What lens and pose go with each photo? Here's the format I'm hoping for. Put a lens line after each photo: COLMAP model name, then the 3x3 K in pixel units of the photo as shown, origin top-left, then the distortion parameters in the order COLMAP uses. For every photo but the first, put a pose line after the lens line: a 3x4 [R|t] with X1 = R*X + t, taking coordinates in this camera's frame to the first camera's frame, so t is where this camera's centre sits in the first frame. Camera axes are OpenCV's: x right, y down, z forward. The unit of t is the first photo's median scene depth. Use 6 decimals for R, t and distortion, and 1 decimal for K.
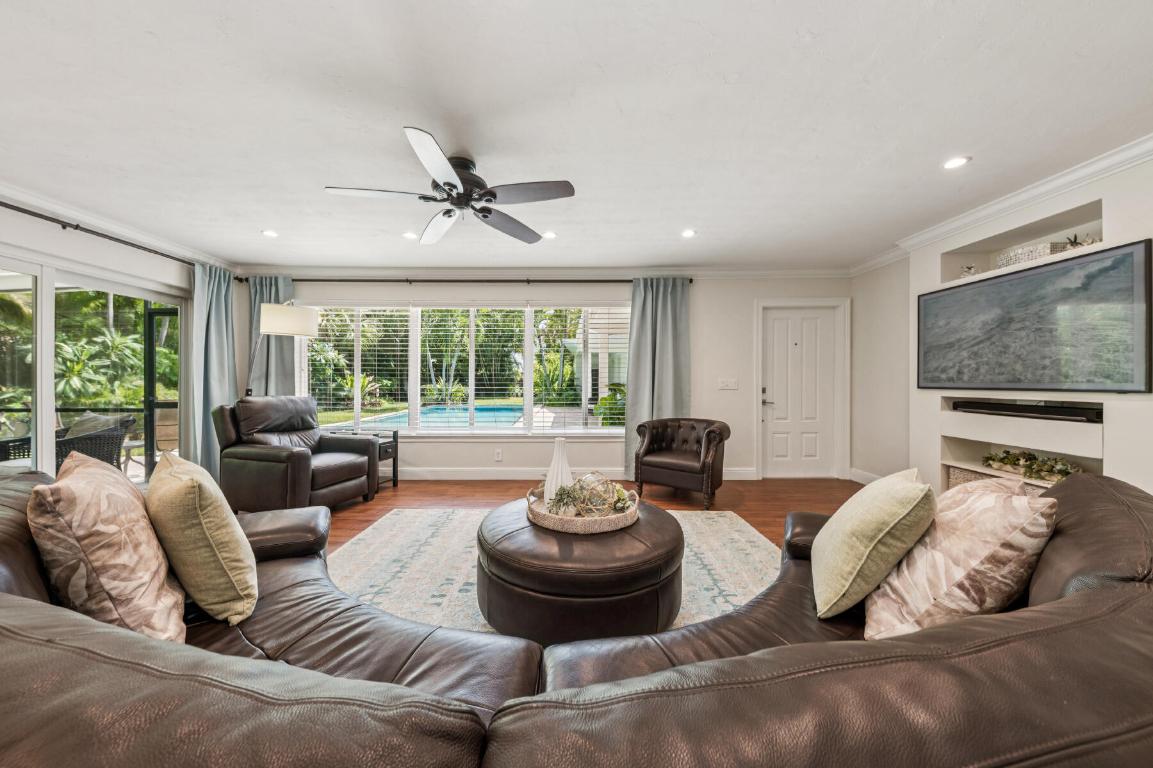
lens RADIAL K [[392.9, 0, 569.9], [0, 392.9, 379.8], [0, 0, 1]] dist [0.000231, -0.000071]
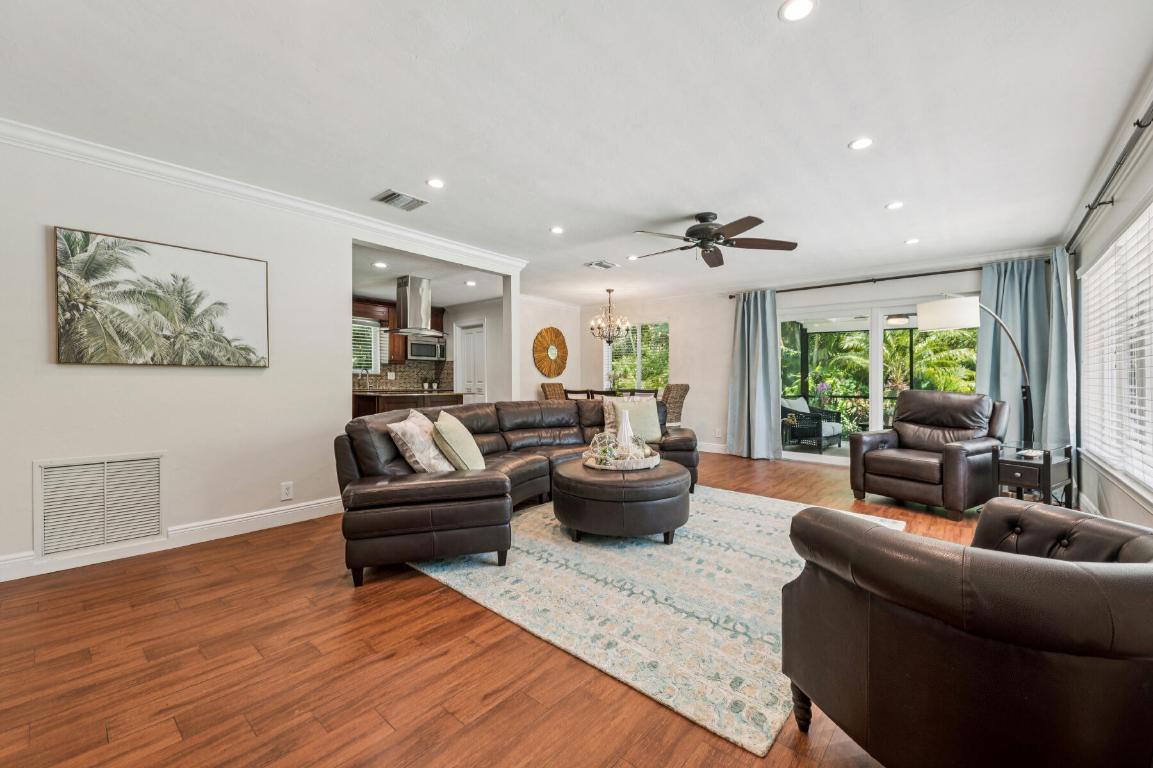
lens RADIAL K [[467.6, 0, 576.5], [0, 467.6, 384.0], [0, 0, 1]] dist [0.014647, -0.000036]
pose [[-0.662746, 0.005533, -0.748823, 0.743513], [-0.004726, 0.999922, 0.011571, 0.013042], [0.748829, 0.011207, -0.662668, 1.025864]]
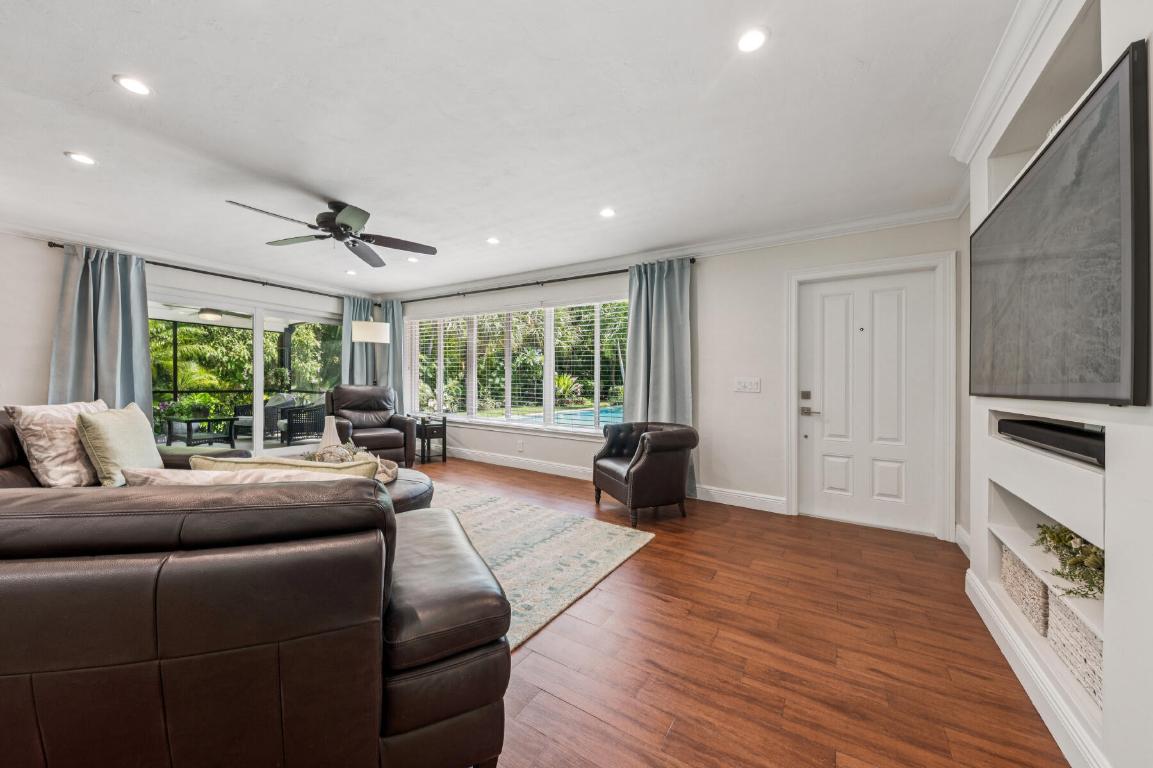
lens RADIAL K [[405.8, 0, 581.1], [0, 405.8, 379.2], [0, 0, 1]] dist [0.009015, -0.000042]
pose [[0.844047, 0.013021, -0.536111, 0.670080], [-0.018958, 0.999805, -0.005564, 0.012408], [0.535934, 0.014860, 0.844129, 0.164512]]
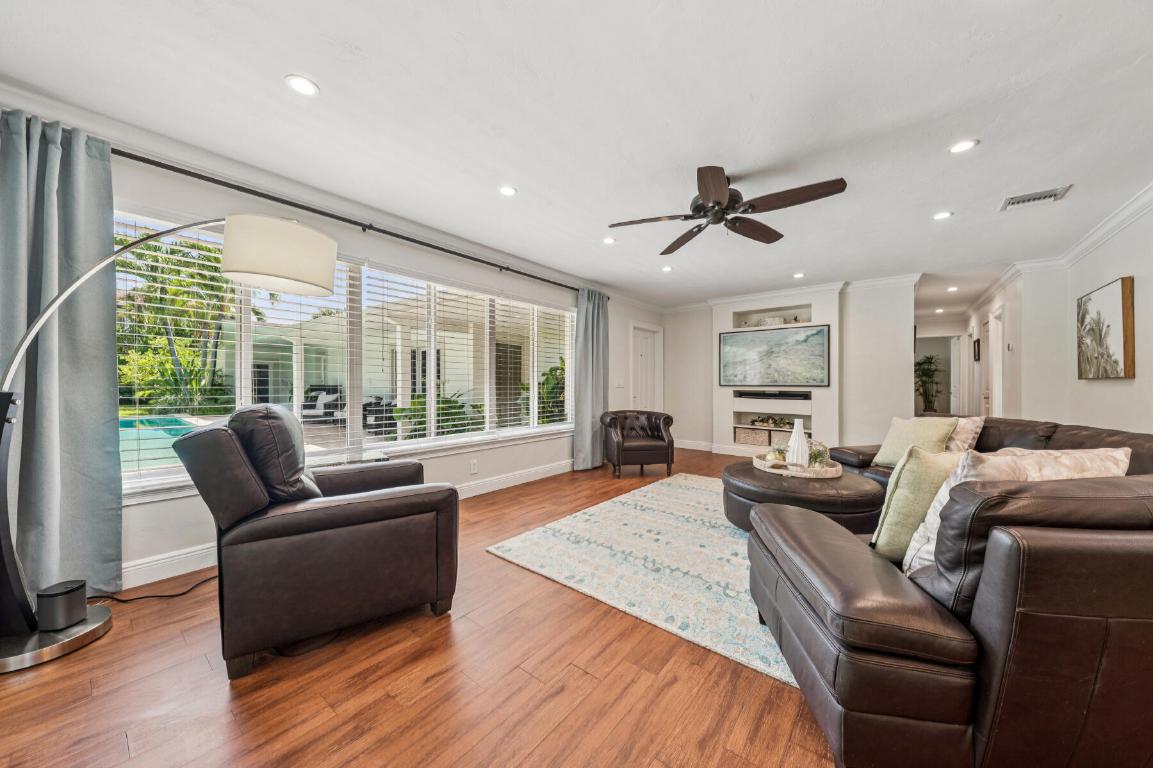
lens RADIAL K [[392.9, 0, 569.9], [0, 392.9, 379.8], [0, 0, 1]] dist [0.000231, -0.000071]
pose [[0.645392, 0.009852, 0.763788, -0.813725], [-0.006683, 0.999951, -0.007251, 0.010807], [-0.763822, -0.000425, 0.645427, 0.352105]]
